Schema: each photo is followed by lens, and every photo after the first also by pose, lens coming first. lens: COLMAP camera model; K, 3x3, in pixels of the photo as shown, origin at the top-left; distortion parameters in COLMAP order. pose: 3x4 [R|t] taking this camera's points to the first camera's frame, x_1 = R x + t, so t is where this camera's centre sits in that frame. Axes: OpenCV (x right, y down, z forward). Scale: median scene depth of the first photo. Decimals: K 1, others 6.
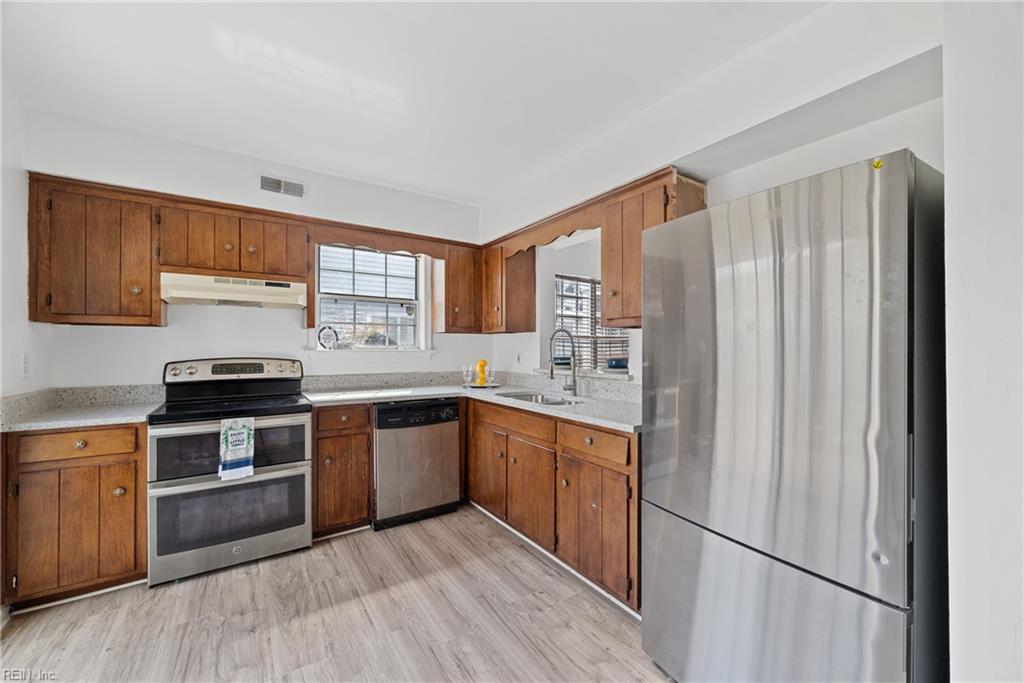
lens RADIAL K [[400.7, 0, 511.7], [0, 400.7, 344.5], [0, 0, 1]] dist [0.001942, -0.000109]
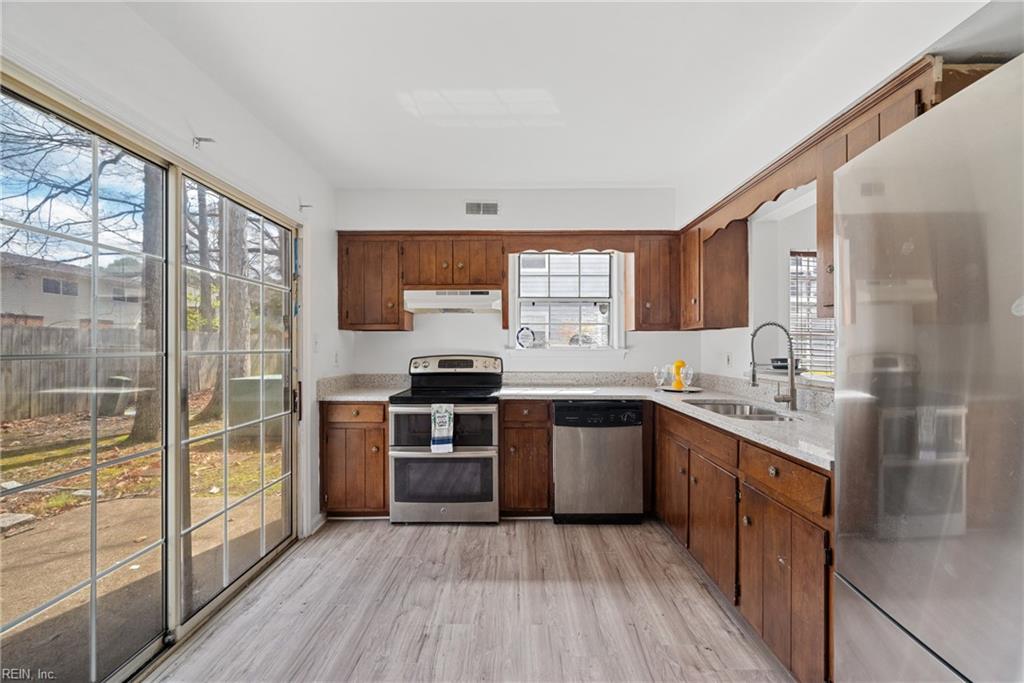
lens RADIAL K [[400.7, 0, 512.2], [0, 400.7, 345.2], [0, 0, 1]] dist [0.001942, -0.000109]
pose [[0.828950, -0.003081, -0.559314, 0.172179], [0.005245, 0.999984, 0.002264, 0.001801], [0.559298, -0.004810, 0.828953, 0.094608]]
